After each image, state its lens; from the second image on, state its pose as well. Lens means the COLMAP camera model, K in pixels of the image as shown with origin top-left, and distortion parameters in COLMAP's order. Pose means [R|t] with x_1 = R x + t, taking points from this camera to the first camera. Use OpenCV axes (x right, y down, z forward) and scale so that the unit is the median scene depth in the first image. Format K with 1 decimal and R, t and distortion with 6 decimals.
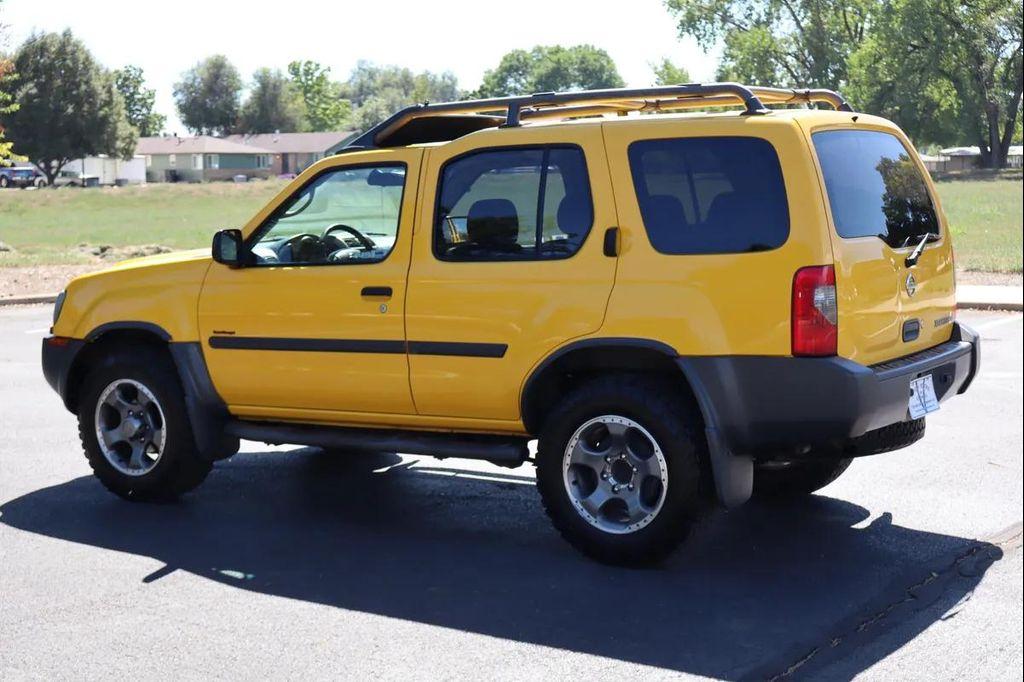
lens RADIAL K [[1609.1, 0, 512.0], [0, 1609.1, 341.0], [0, 0, 1]] dist [0.009680, -0.004004]
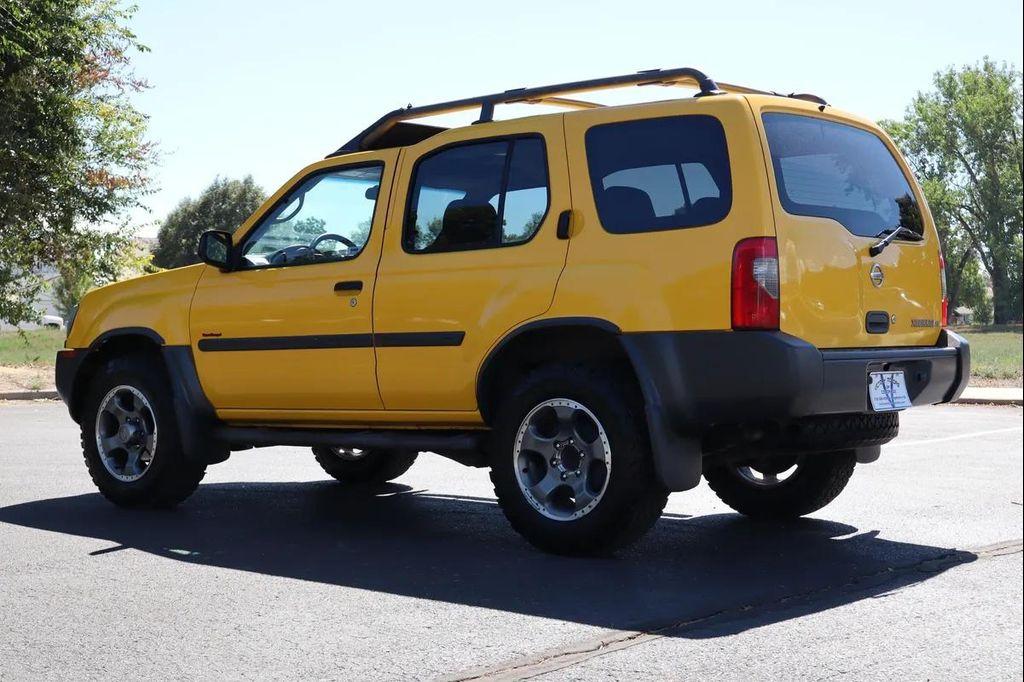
lens RADIAL K [[1609.1, 0, 512.0], [0, 1609.1, 341.0], [0, 0, 1]] dist [0.009680, -0.004004]
pose [[0.993880, 0.015712, -0.109344, 0.129184], [-0.026188, 0.995128, -0.095045, 0.097269], [0.107318, 0.097327, 0.989450, 0.021313]]
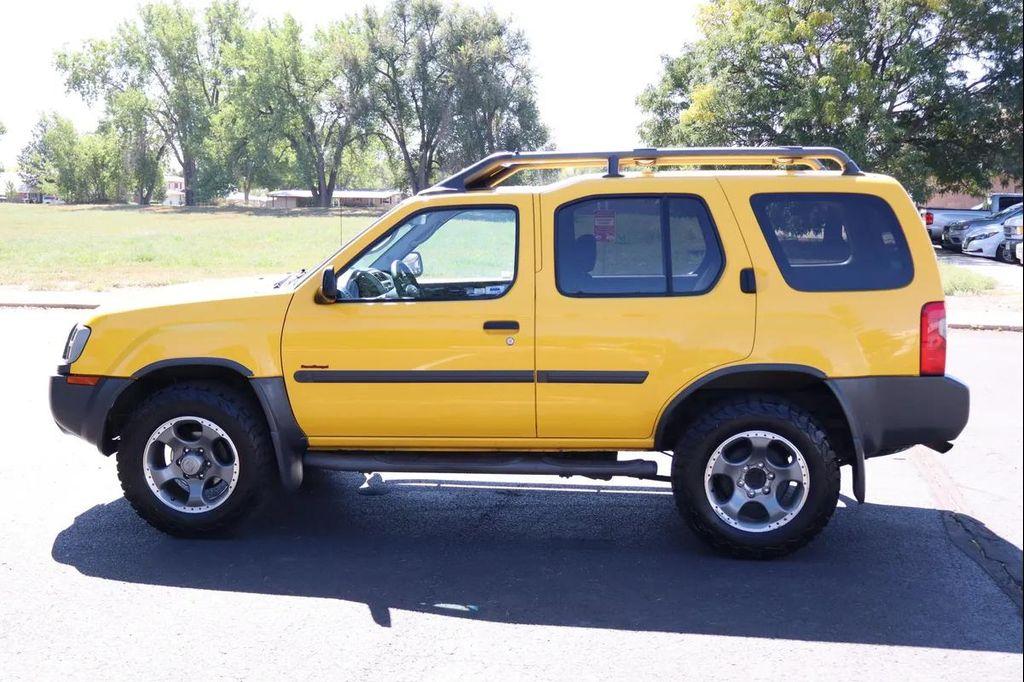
lens RADIAL K [[1240.3, 0, 512.0], [0, 1240.3, 341.0], [0, 0, 1]] dist [0.003058, 0.010546]
pose [[0.892405, -0.024274, 0.450581, -0.456711], [0.023100, 0.999700, 0.008105, -0.027206], [-0.450643, 0.003176, 0.892699, 0.261050]]
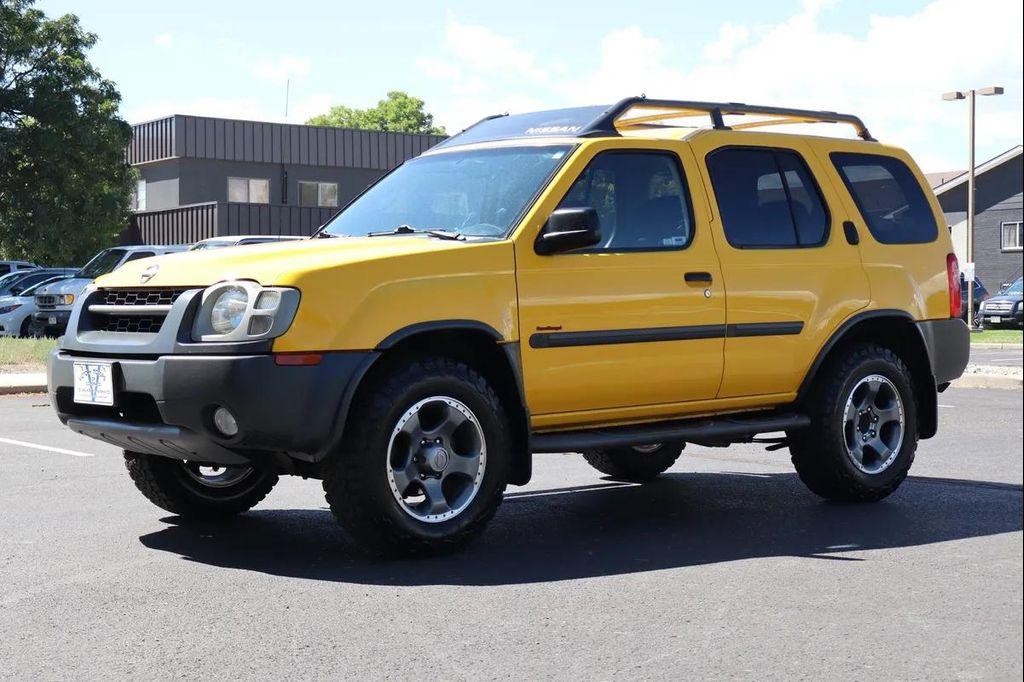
lens RADIAL K [[1694.3, 0, 512.0], [0, 1694.3, 341.0], [0, 0, 1]] dist [0.001632, 0.116944]
pose [[0.280786, -0.003321, 0.959765, -1.142201], [0.099085, 0.994751, -0.025546, 0.024522], [-0.954642, 0.102271, 0.279642, 0.830569]]
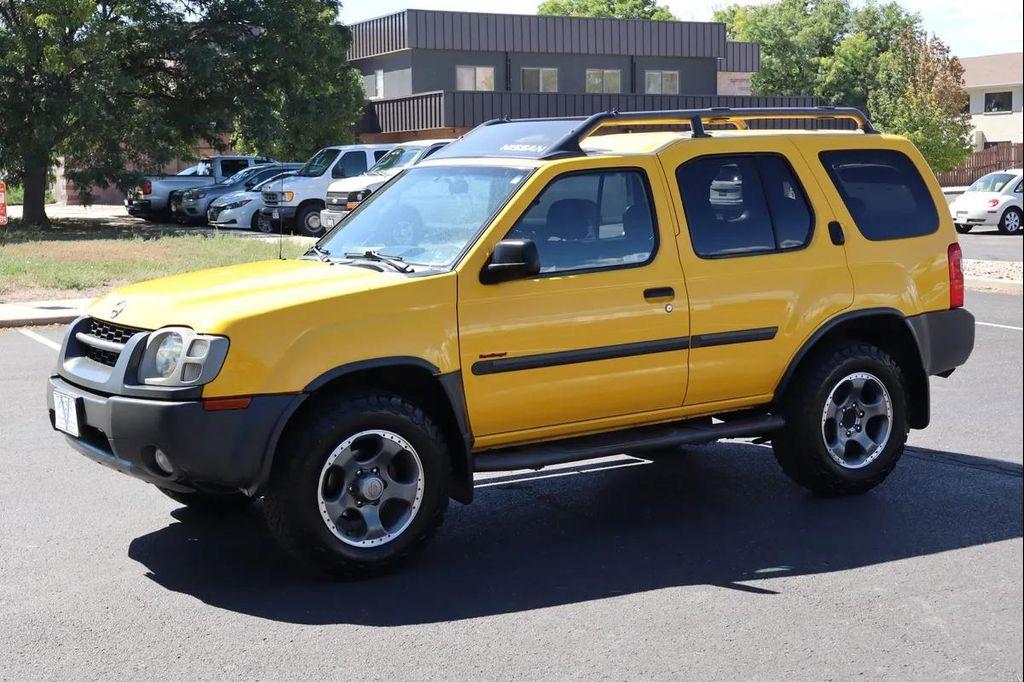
lens RADIAL K [[1557.4, 0, 512.0], [0, 1557.4, 341.0], [0, 0, 1]] dist [0.004627, 0.020327]
pose [[0.421897, -0.089838, 0.902182, -1.041200], [0.104635, 0.993254, 0.049975, -0.060525], [-0.900585, 0.073316, 0.428452, 0.667678]]
